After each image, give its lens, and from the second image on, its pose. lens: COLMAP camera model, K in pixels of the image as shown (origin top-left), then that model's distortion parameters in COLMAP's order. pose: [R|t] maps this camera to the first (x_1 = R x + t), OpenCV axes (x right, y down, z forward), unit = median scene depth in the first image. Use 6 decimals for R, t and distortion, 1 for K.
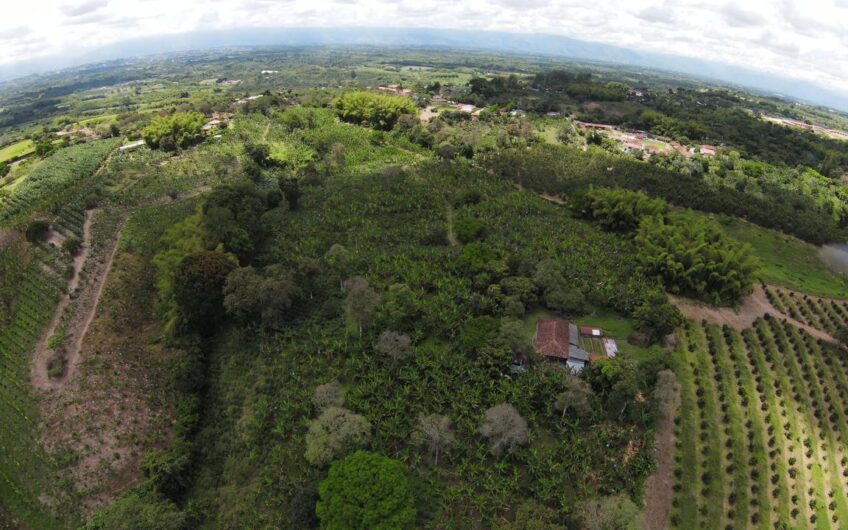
lens RADIAL K [[430.6, 0, 423.5], [0, 430.6, 260.4], [0, 0, 1]] dist [-0.203318, 0.038259]
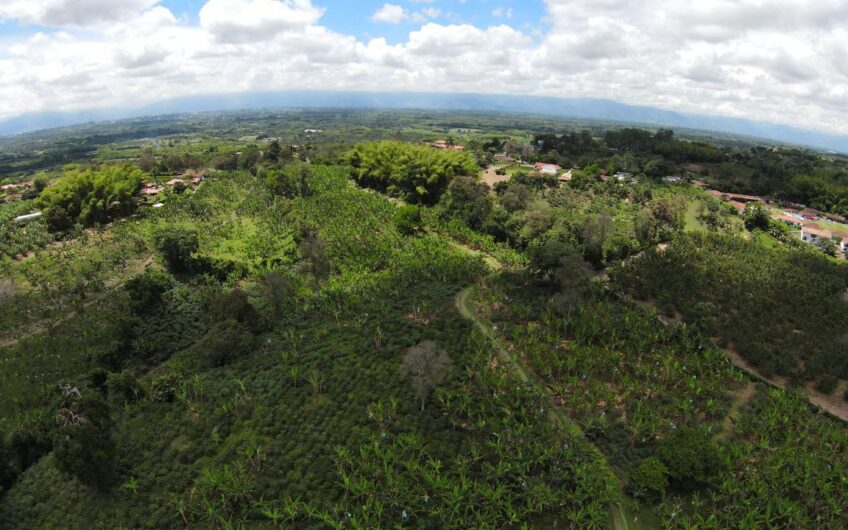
lens RADIAL K [[431.7, 0, 422.7], [0, 431.7, 255.6], [0, 0, 1]] dist [-0.205713, 0.039464]
pose [[0.994156, 0.022709, -0.105540, -0.025860], [-0.038742, 0.987552, -0.152445, -0.124604], [0.100764, 0.155643, 0.982661, 0.361800]]
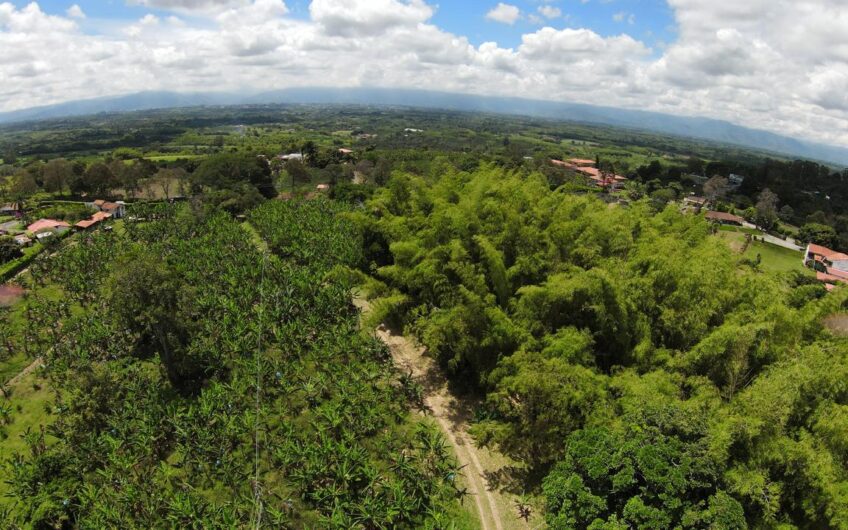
lens RADIAL K [[431.7, 0, 422.7], [0, 431.7, 255.6], [0, 0, 1]] dist [-0.205713, 0.039464]
pose [[0.939584, 0.126624, -0.318038, -0.110918], [-0.177827, 0.974423, -0.137398, -0.312761], [0.292505, 0.185653, 0.938069, 0.754640]]
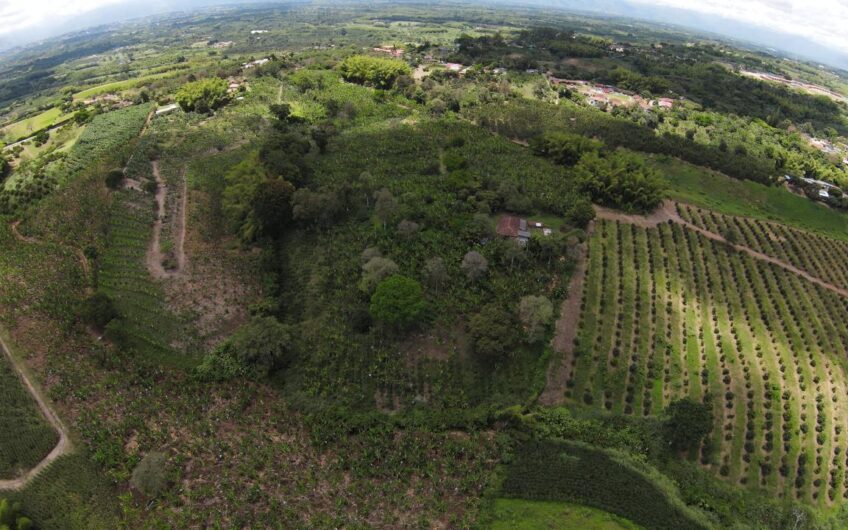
lens RADIAL K [[427.9, 0, 423.2], [0, 427.9, 266.8], [0, 0, 1]] dist [-0.199915, 0.037789]
pose [[0.999607, -0.024780, 0.013144, -0.009796], [0.023047, 0.992663, 0.118696, 0.040243], [-0.015989, -0.118347, 0.992844, -0.165777]]
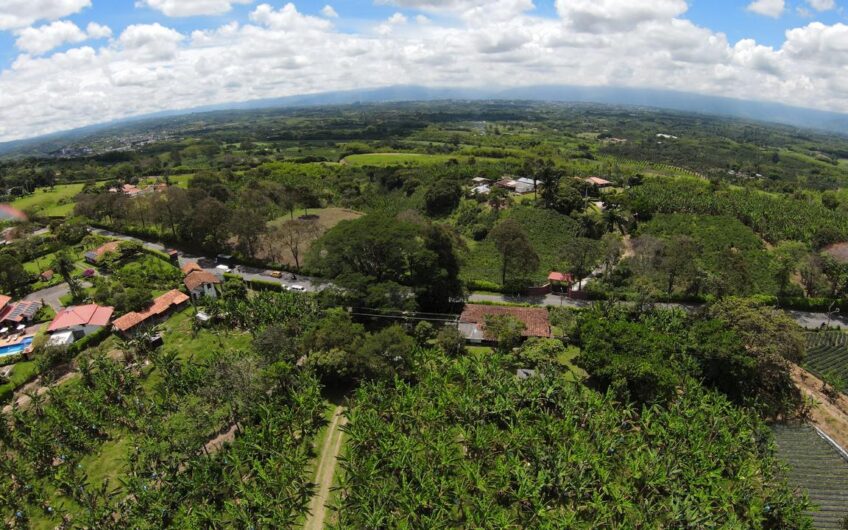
lens RADIAL K [[430.6, 0, 423.5], [0, 430.6, 260.4], [0, 0, 1]] dist [-0.203318, 0.038259]
pose [[0.627445, 0.241840, -0.740153, -0.232761], [-0.339504, 0.940403, 0.019464, -0.409830], [0.700749, 0.239072, 0.672157, 0.906984]]
